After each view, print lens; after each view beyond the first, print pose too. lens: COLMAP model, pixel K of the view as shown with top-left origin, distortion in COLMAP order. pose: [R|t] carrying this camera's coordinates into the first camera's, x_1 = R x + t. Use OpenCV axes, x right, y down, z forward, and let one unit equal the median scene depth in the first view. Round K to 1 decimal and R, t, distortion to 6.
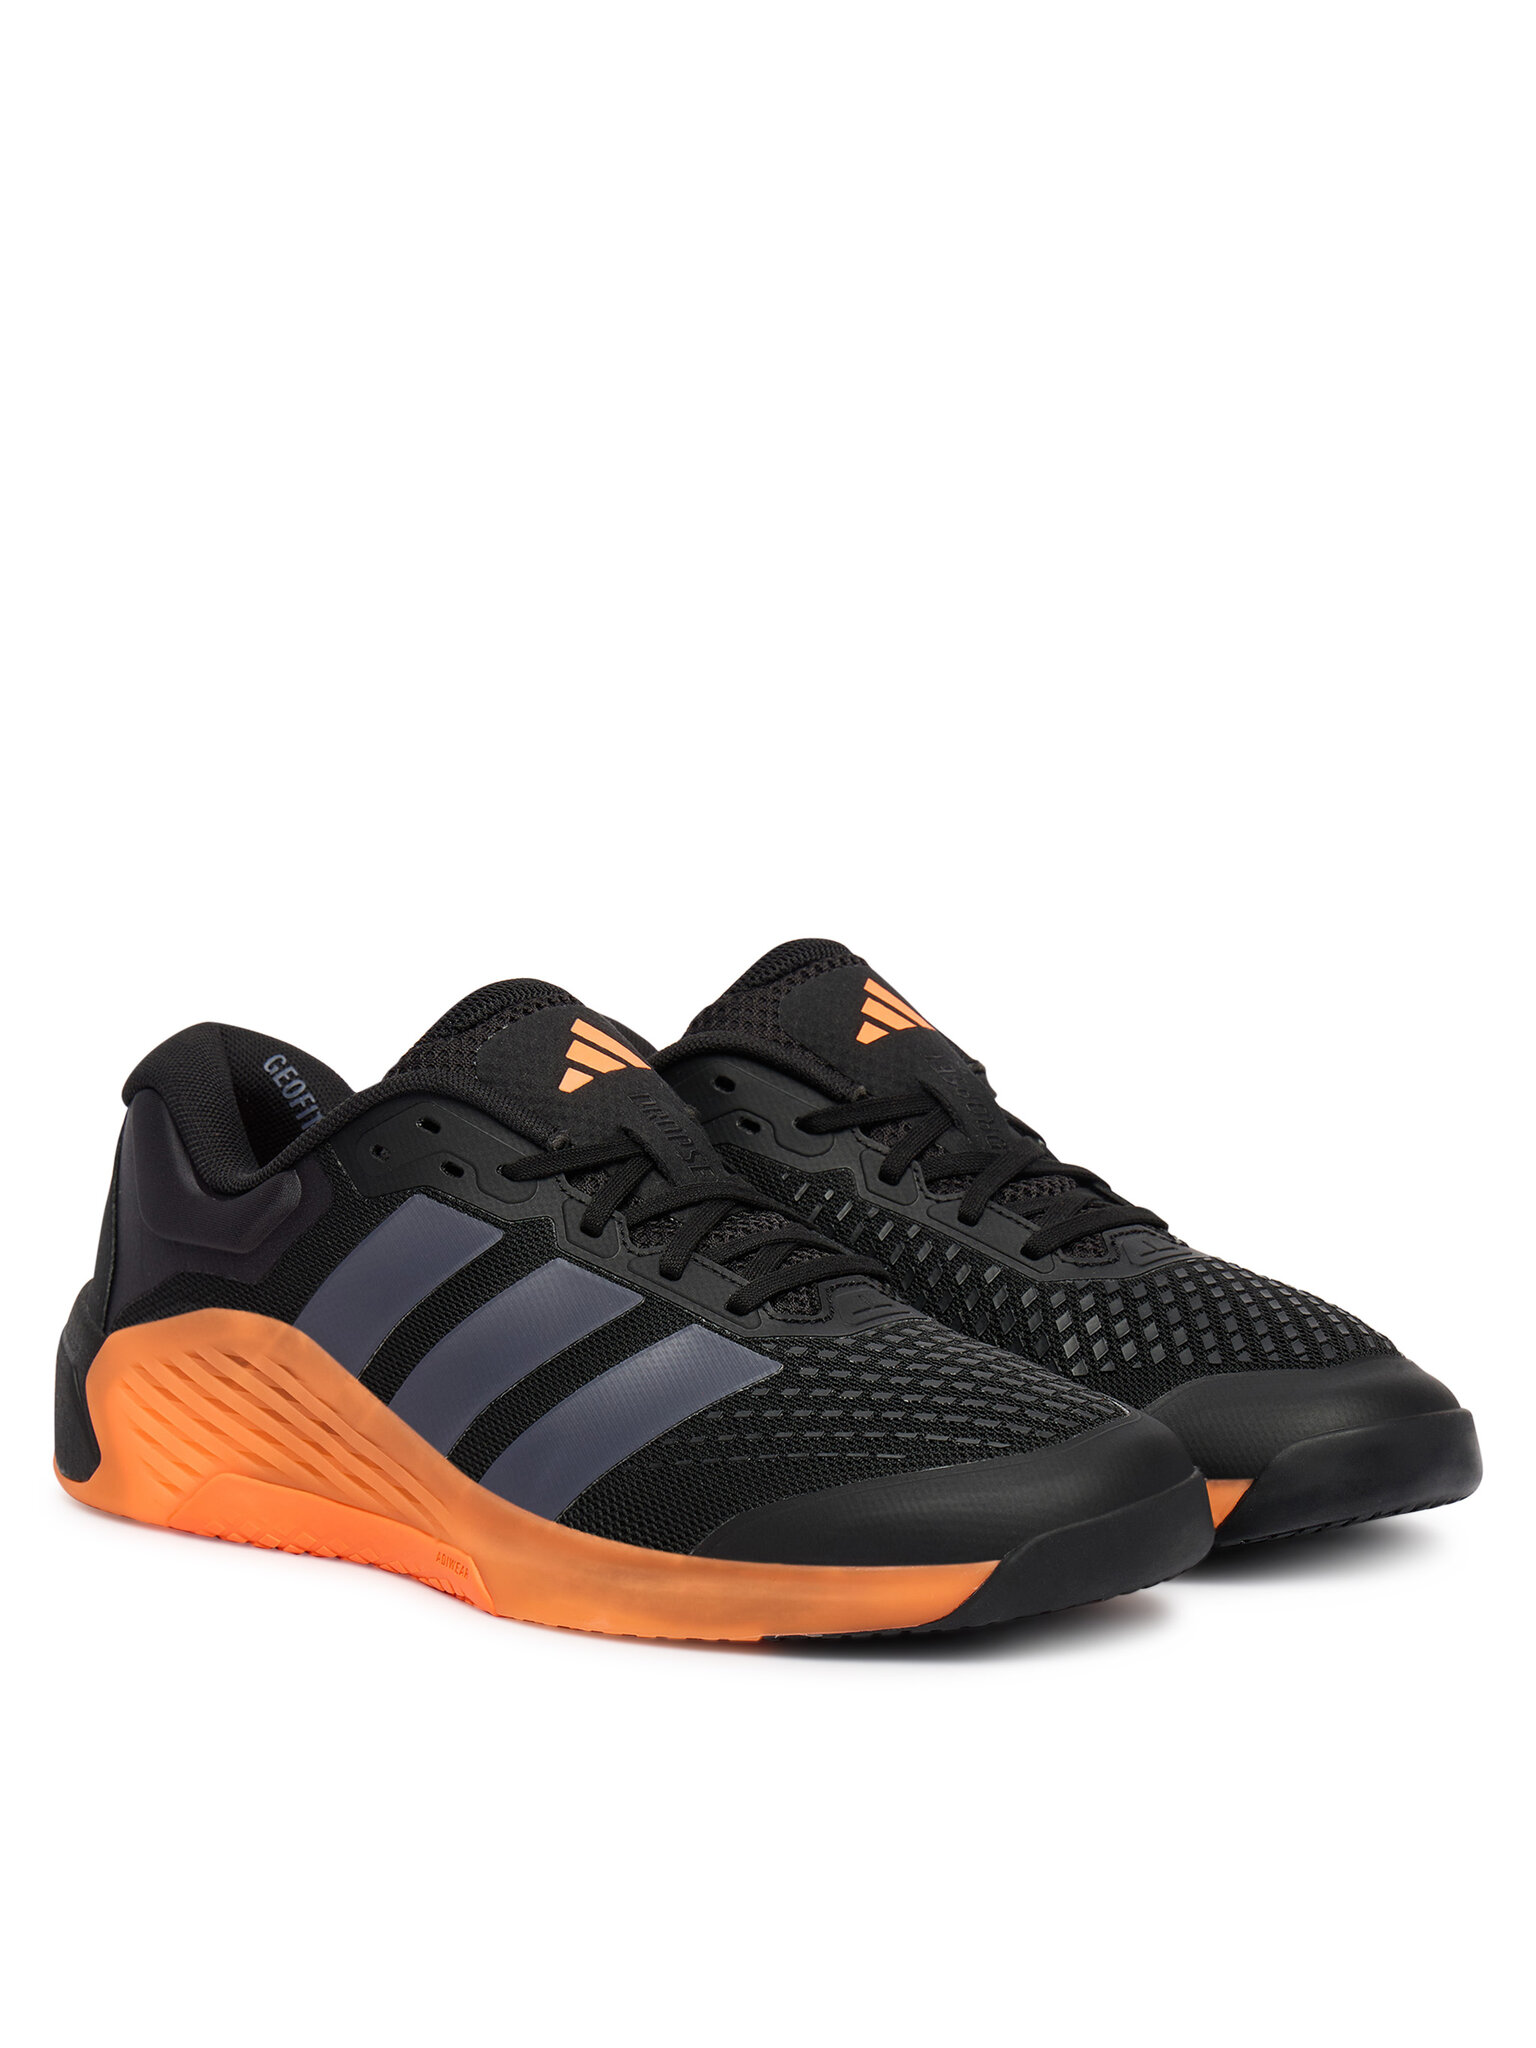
lens RADIAL K [[5996.1, 0, 768.0], [0, 5996.1, 1024.0], [0, 0, 1]] dist [0.056365, 0.049000]
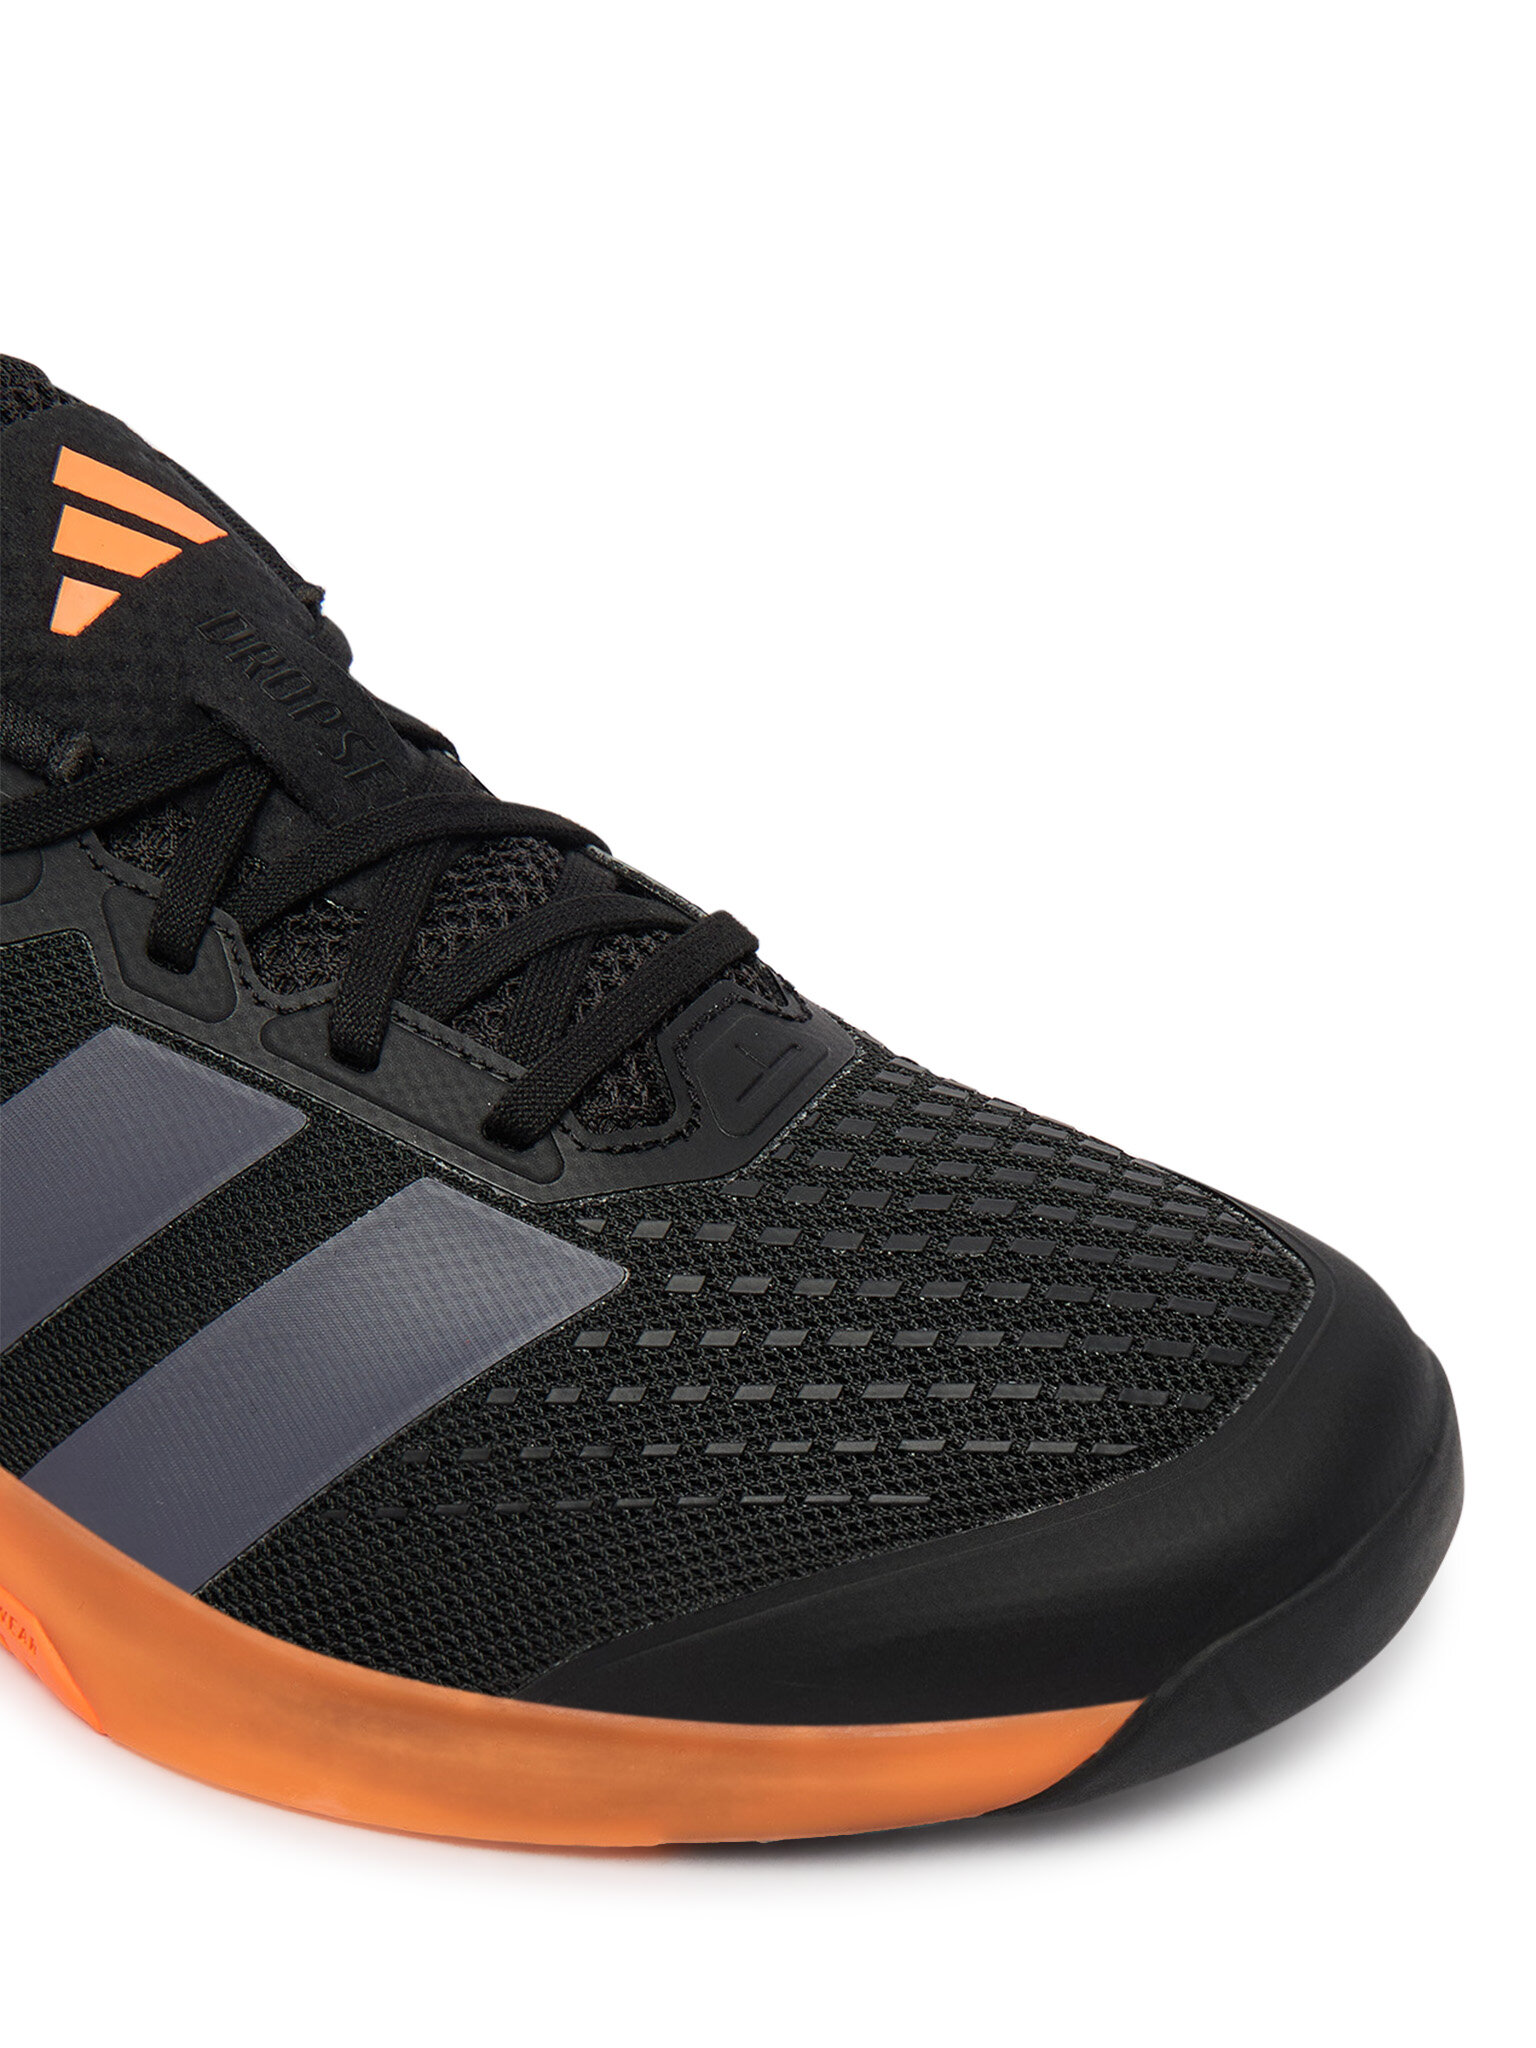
lens RADIAL K [[2772.0, 0, 768.0], [0, 2772.0, 1024.0], [0, 0, 1]] dist [-0.048708, -0.025904]
pose [[0.972548, -0.138088, 0.187303, -0.025230], [0.038713, 0.889696, 0.454908, -0.061345], [-0.229460, -0.435169, 0.870618, 0.793032]]
